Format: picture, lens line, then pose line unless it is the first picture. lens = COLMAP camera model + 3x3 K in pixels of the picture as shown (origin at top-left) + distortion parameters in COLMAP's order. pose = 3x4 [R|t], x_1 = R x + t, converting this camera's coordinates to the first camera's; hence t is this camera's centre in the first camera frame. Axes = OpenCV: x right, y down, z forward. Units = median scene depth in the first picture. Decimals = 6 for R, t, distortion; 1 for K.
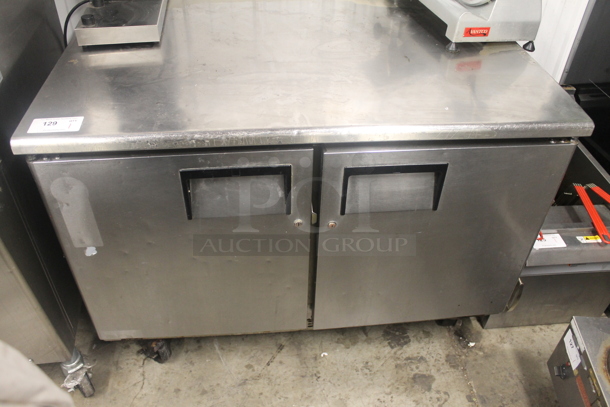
lens RADIAL K [[507.5, 0, 303.3], [0, 507.5, 202.6], [0, 0, 1]] dist [-0.101879, 0.028186]
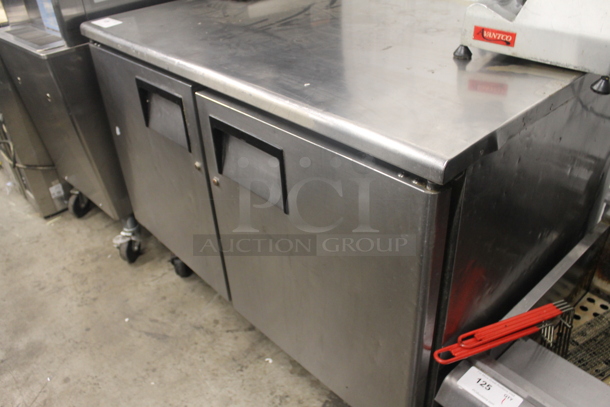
lens RADIAL K [[507.5, 0, 304.8], [0, 507.5, 202.5], [0, 0, 1]] dist [-0.101879, 0.028186]
pose [[0.591426, 0.389925, -0.705814, 0.641989], [-0.470468, 0.877745, 0.090686, -0.065809], [0.654886, 0.278429, 0.702568, 0.338736]]
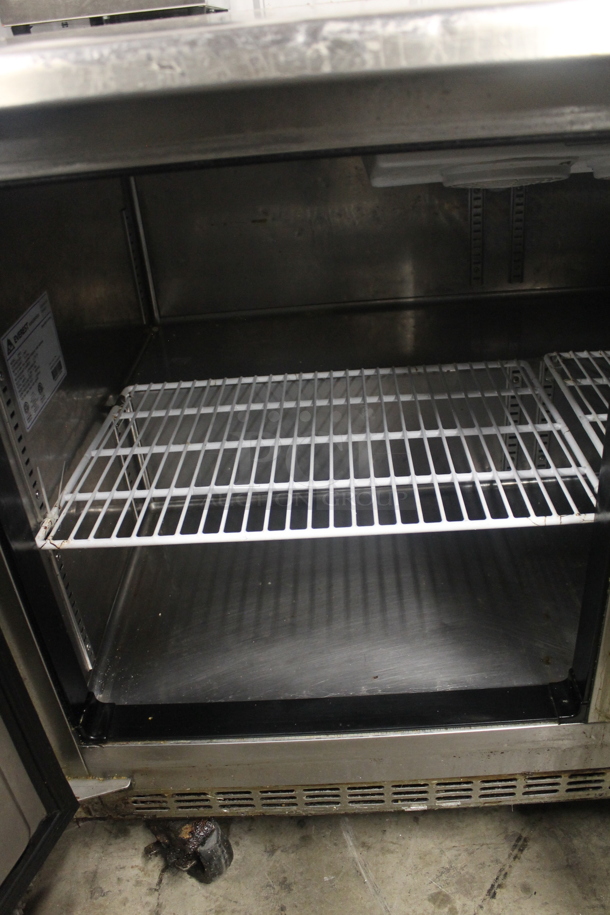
lens RADIAL K [[761.3, 0, 306.9], [0, 761.3, 452.6], [0, 0, 1]] dist [-0.101879, 0.028186]
pose [[0.987166, -0.039716, -0.154680, -0.111043], [0.012876, 0.985223, -0.170794, 0.097907], [0.159178, 0.166610, 0.973090, 0.418763]]
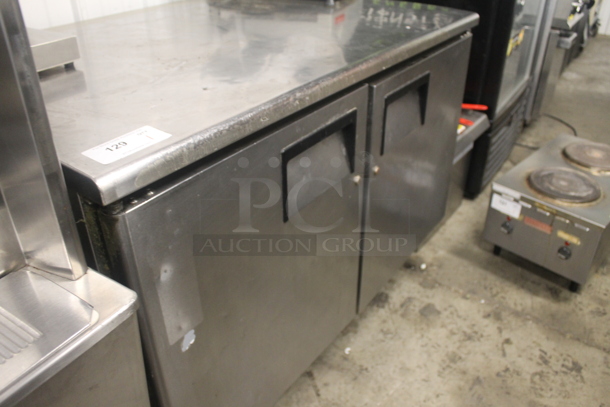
lens RADIAL K [[507.5, 0, 305.7], [0, 507.5, 207.6], [0, 0, 1]] dist [-0.101879, 0.028186]
pose [[0.666709, -0.414948, 0.619127, -0.493383], [0.497146, 0.866480, 0.045374, -0.004121], [-0.555288, 0.277545, 0.783979, 0.262331]]
